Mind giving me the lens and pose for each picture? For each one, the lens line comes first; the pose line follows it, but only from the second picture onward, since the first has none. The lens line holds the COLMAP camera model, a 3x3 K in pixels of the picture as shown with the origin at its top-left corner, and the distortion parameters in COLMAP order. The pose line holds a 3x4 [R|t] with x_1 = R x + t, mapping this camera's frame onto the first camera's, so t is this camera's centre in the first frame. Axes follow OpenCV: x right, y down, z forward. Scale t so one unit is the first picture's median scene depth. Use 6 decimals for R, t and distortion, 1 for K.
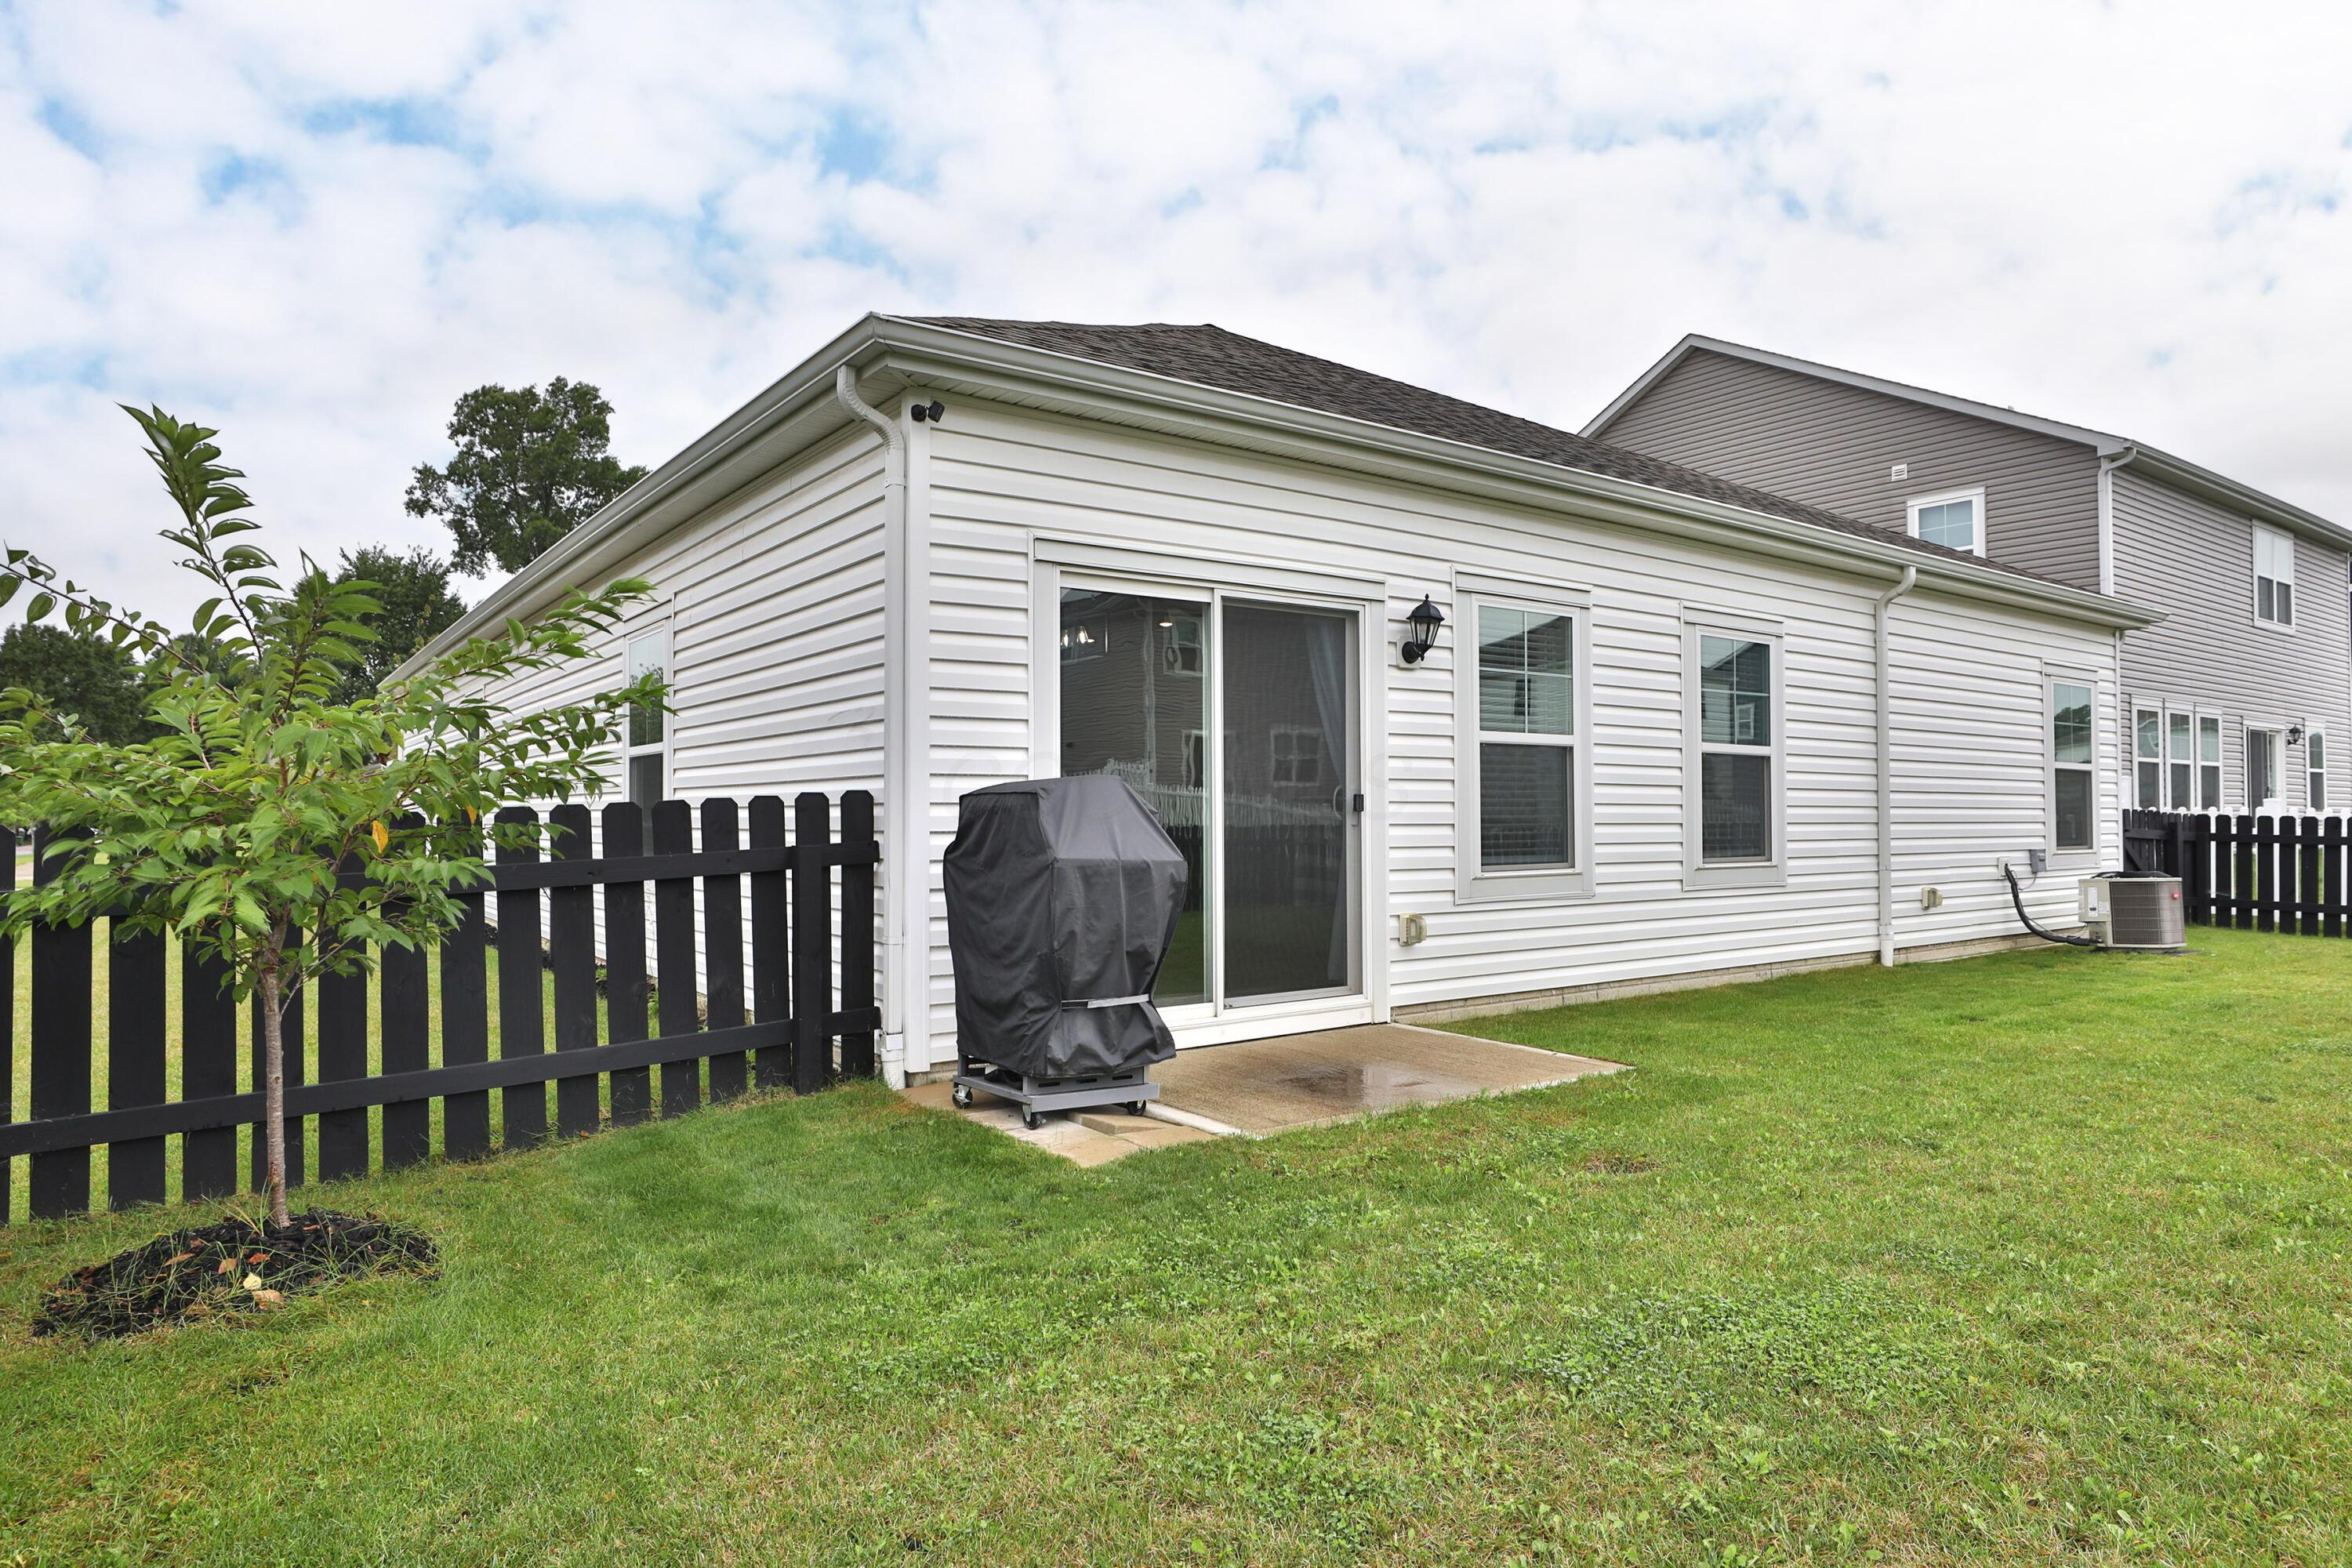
lens RADIAL K [[1372.2, 0, 1226.4], [0, 1372.2, 805.3], [0, 0, 1]] dist [-0.013097, 0.002059]
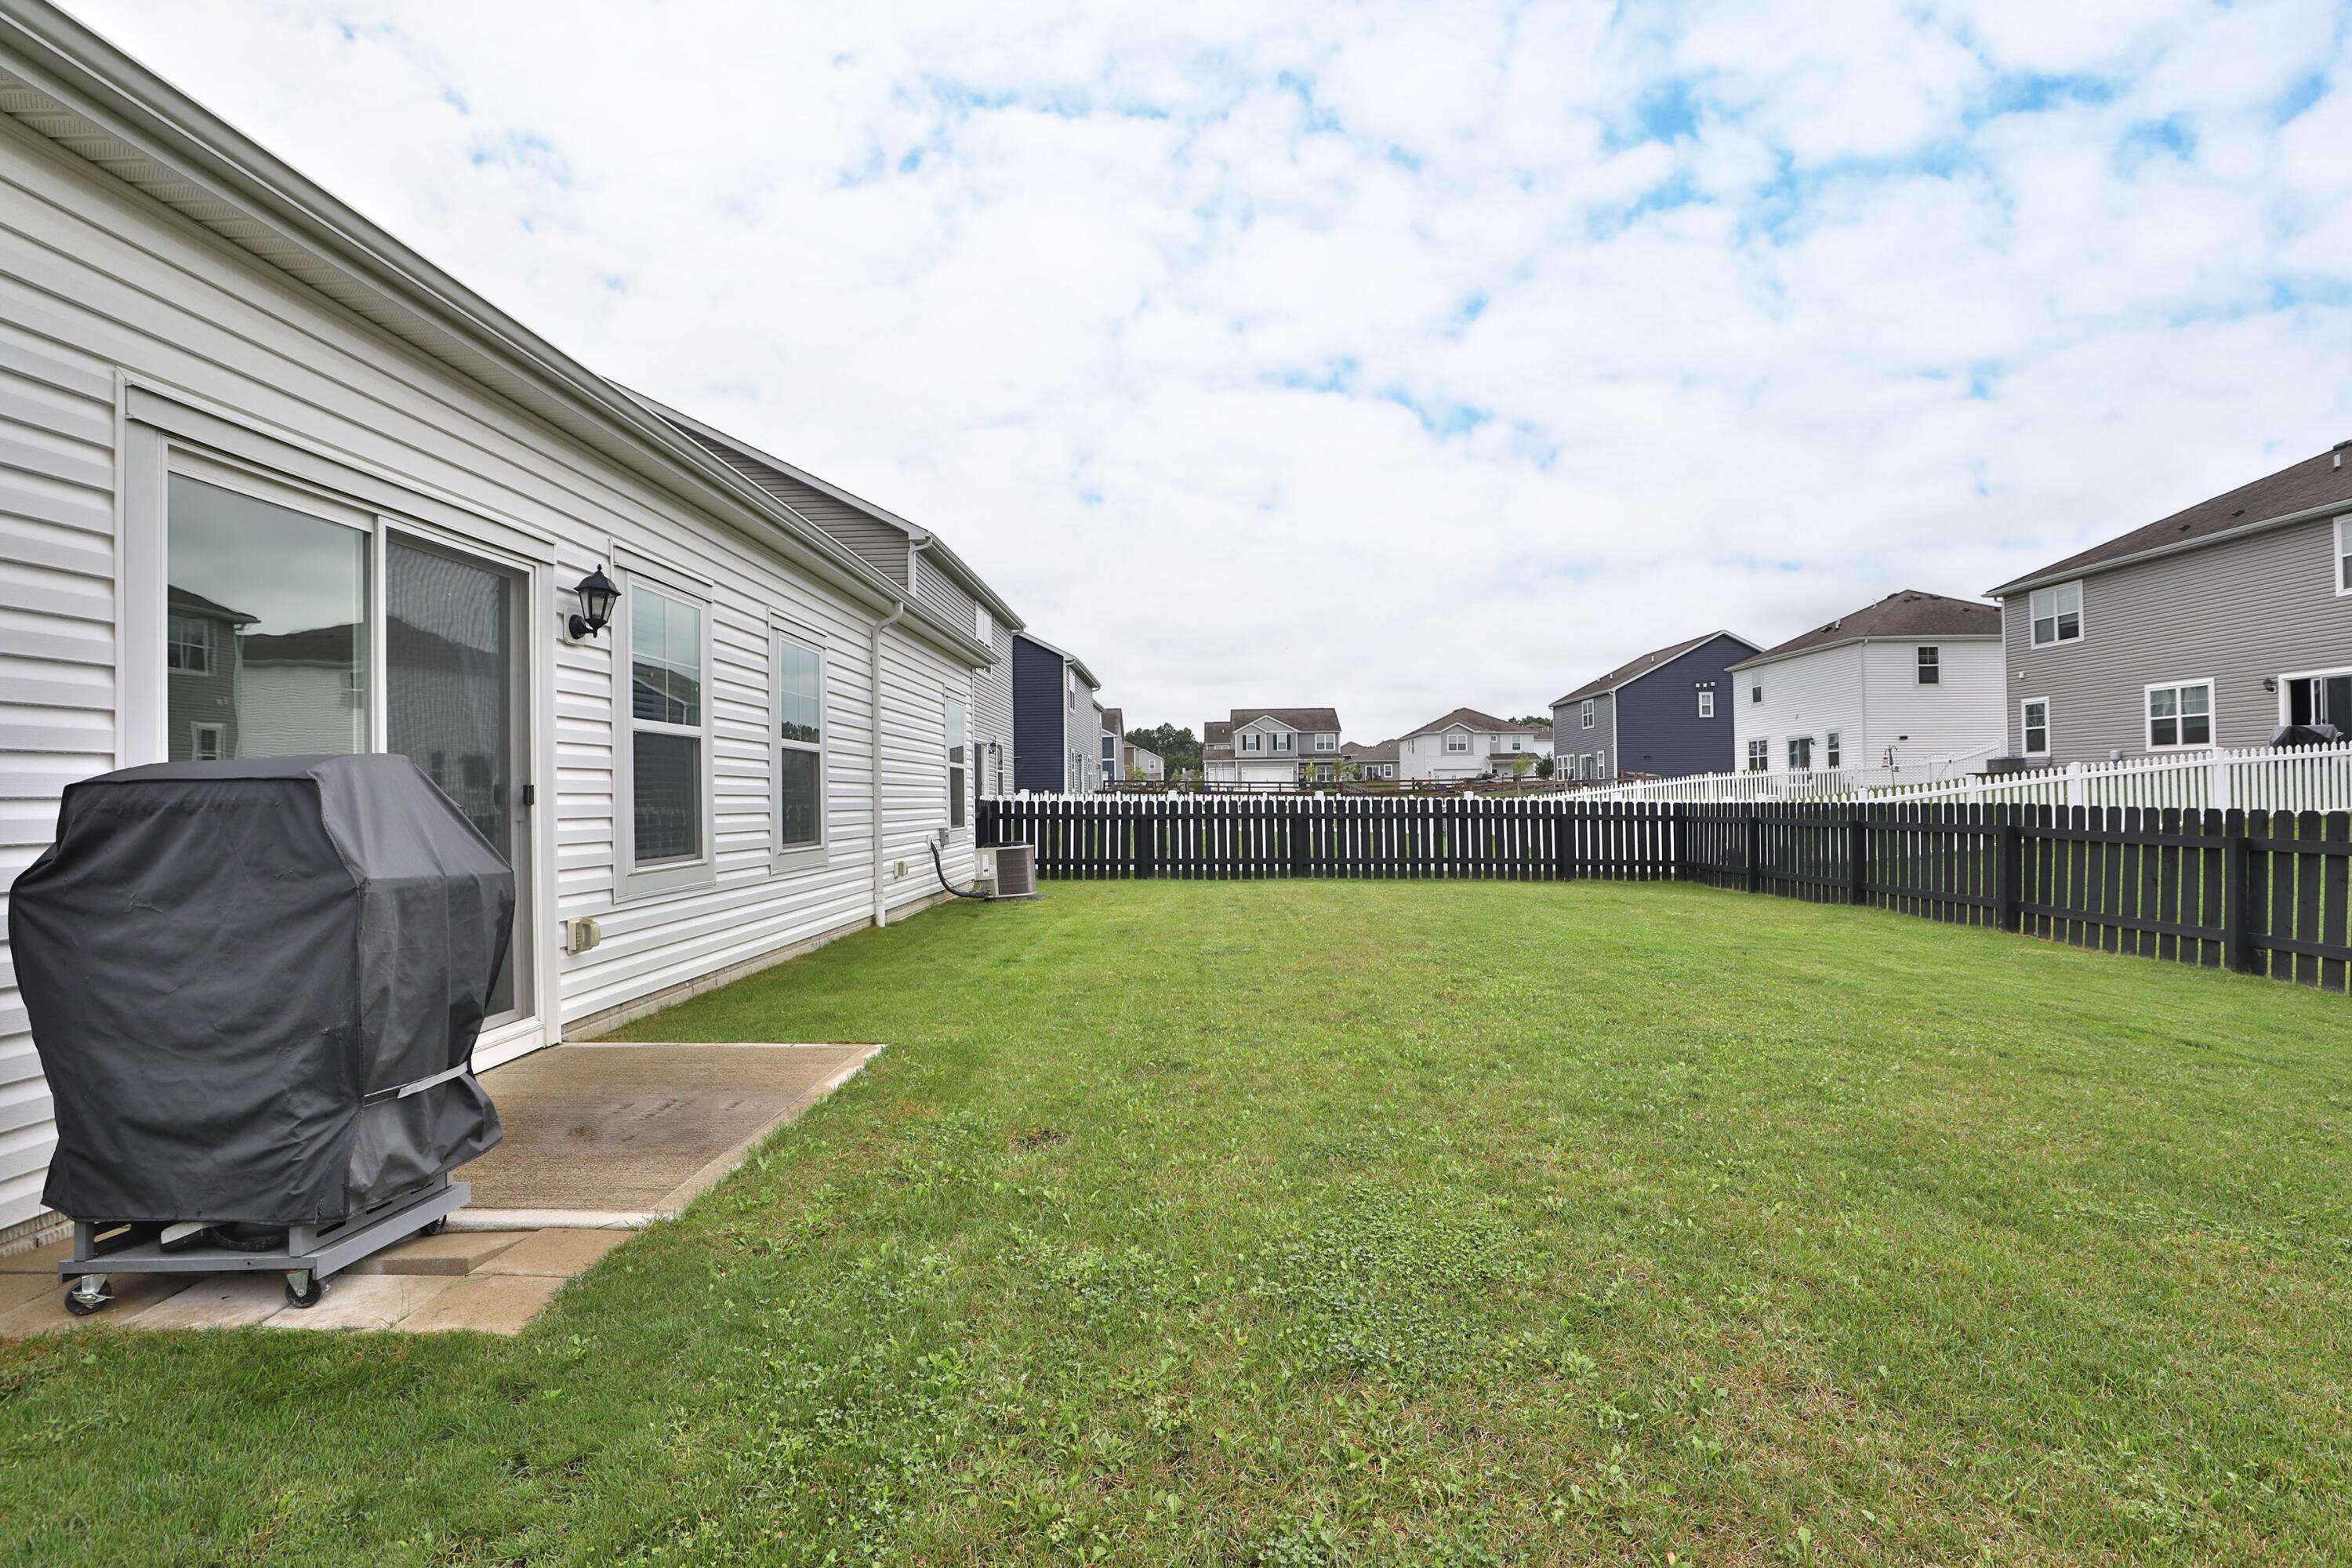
lens RADIAL K [[1121.1, 0, 1184.9], [0, 1121.1, 782.5], [0, 0, 1]] dist [-0.016996, 0.001766]
pose [[0.615860, 0.005017, 0.787840, -0.199437], [0.003946, 0.999948, -0.009452, -0.000985], [-0.787846, 0.008930, 0.615808, 0.239853]]
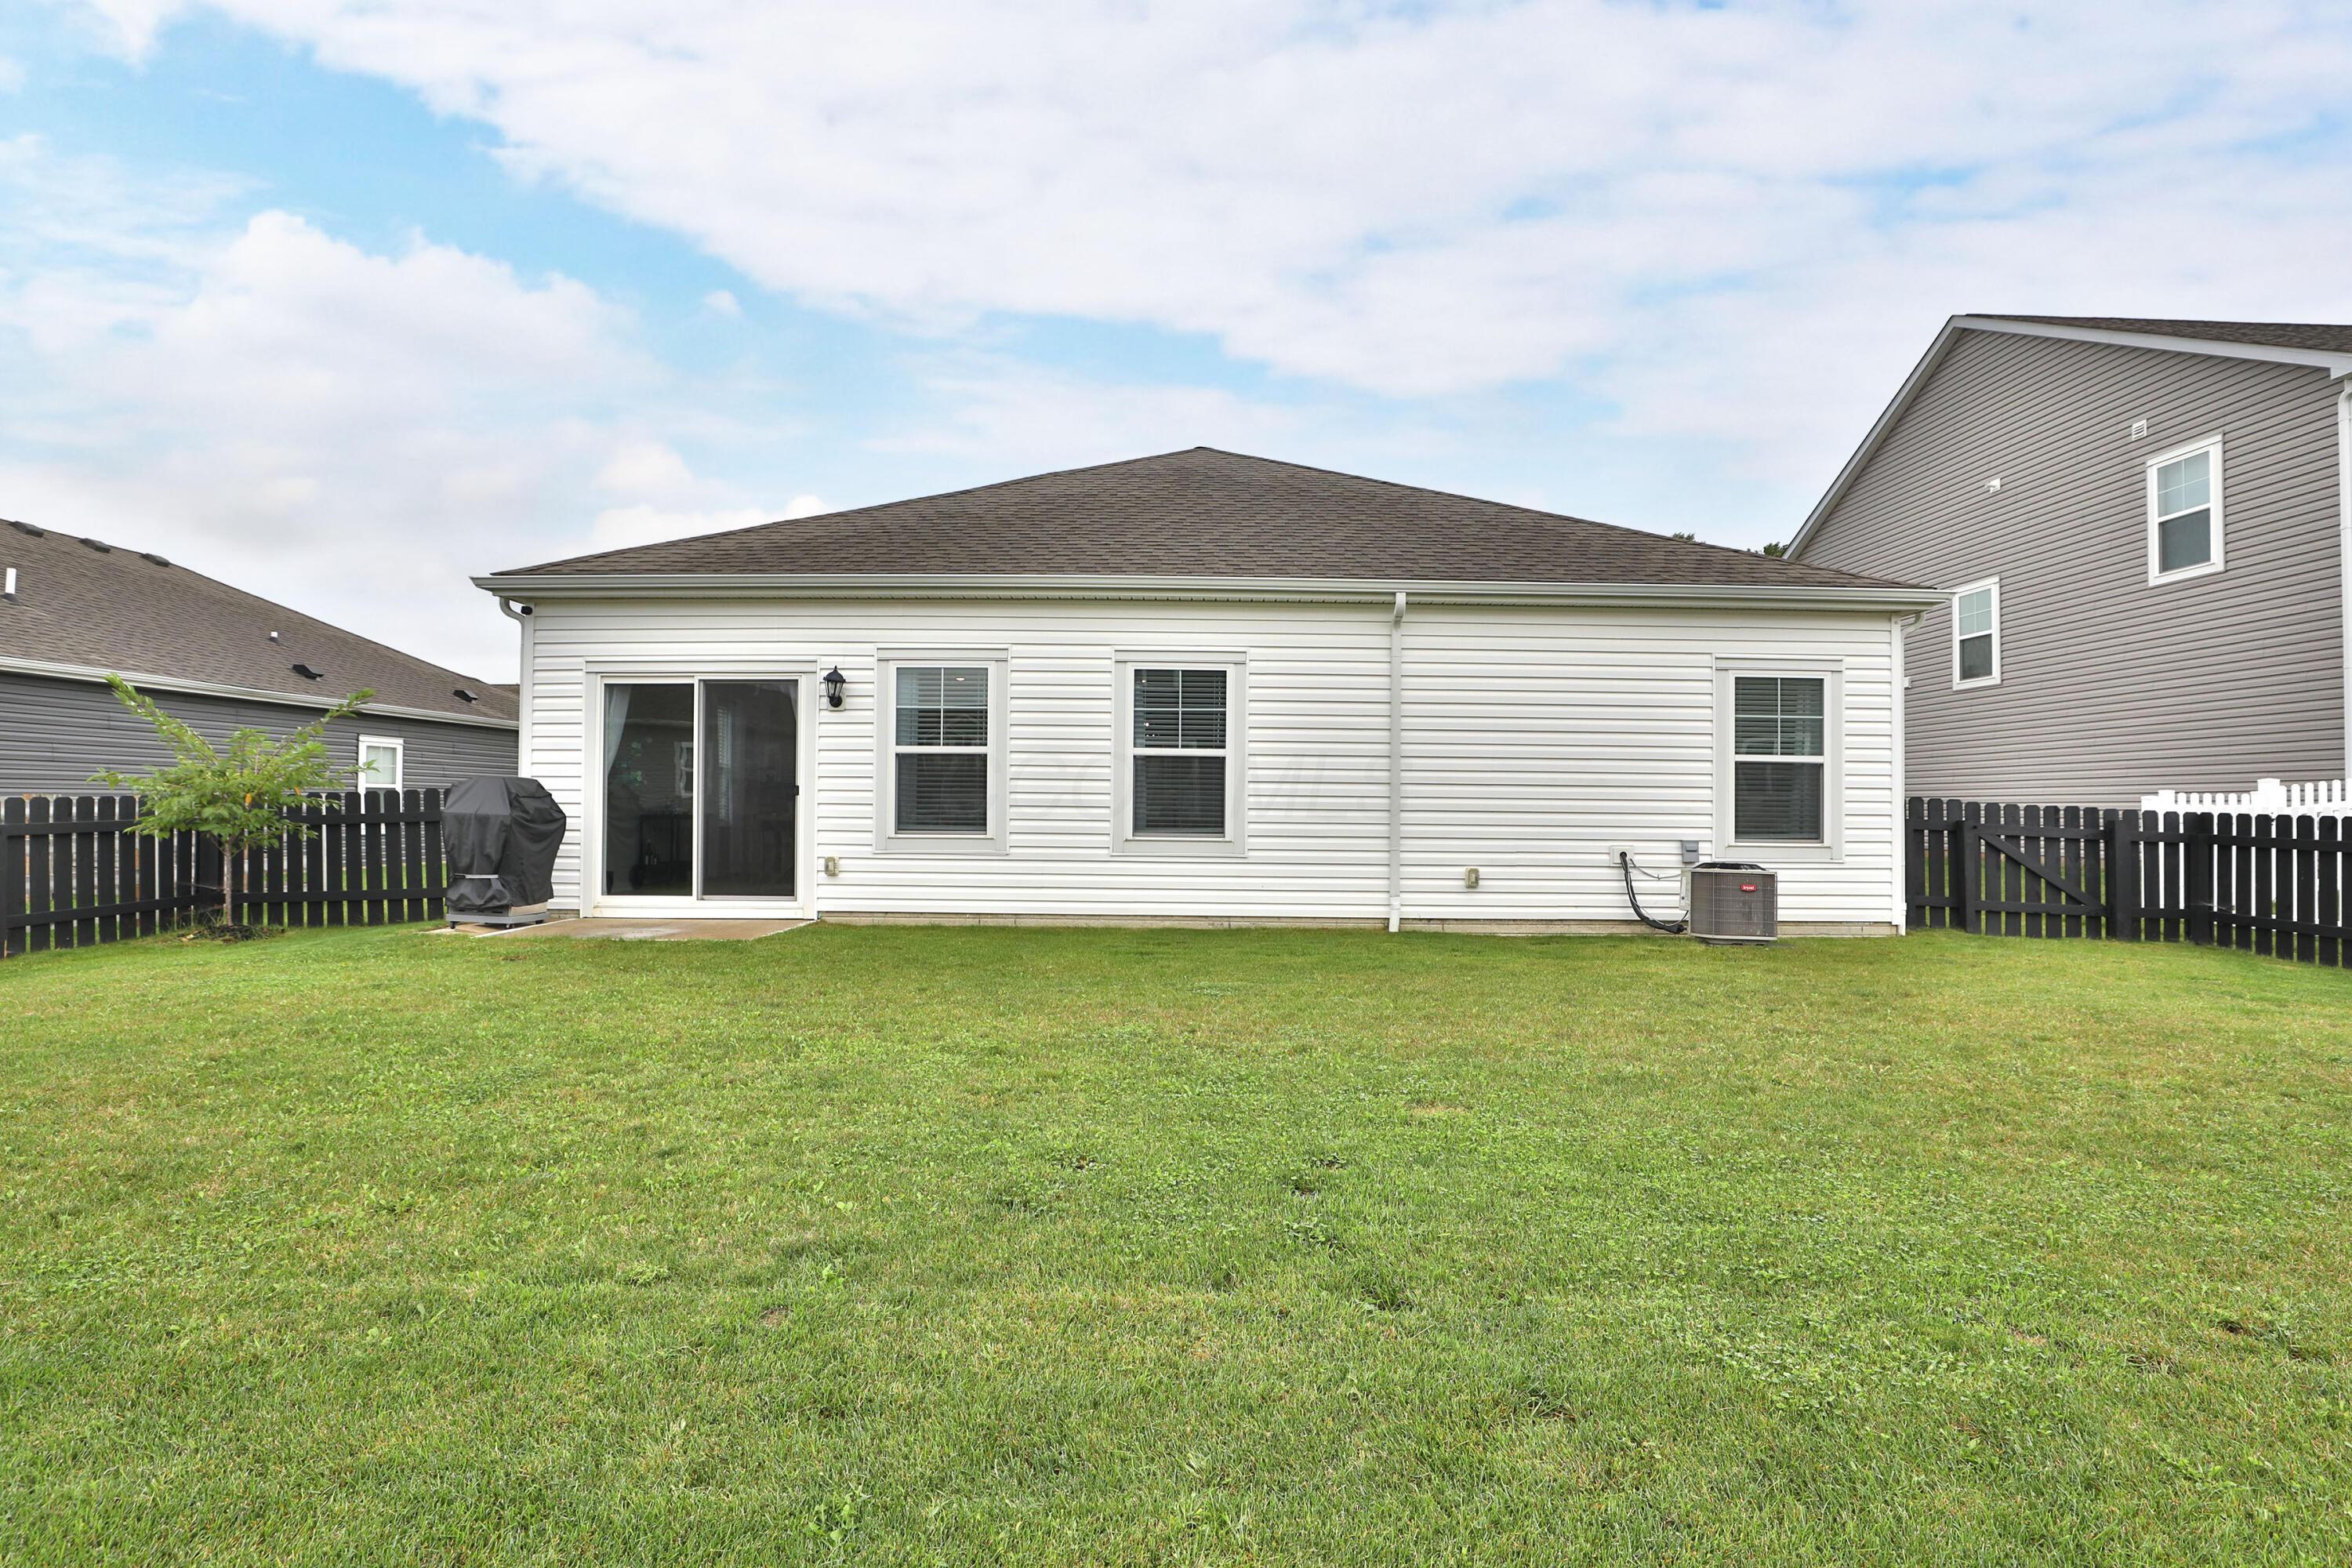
lens RADIAL K [[1121.1, 0, 1195.8], [0, 1121.1, 792.0], [0, 0, 1]] dist [-0.016996, 0.001766]
pose [[0.791321, -0.001165, -0.611400, 1.343899], [-0.006636, 0.999923, -0.010493, 0.011877], [0.611365, 0.012360, 0.791252, 0.189122]]
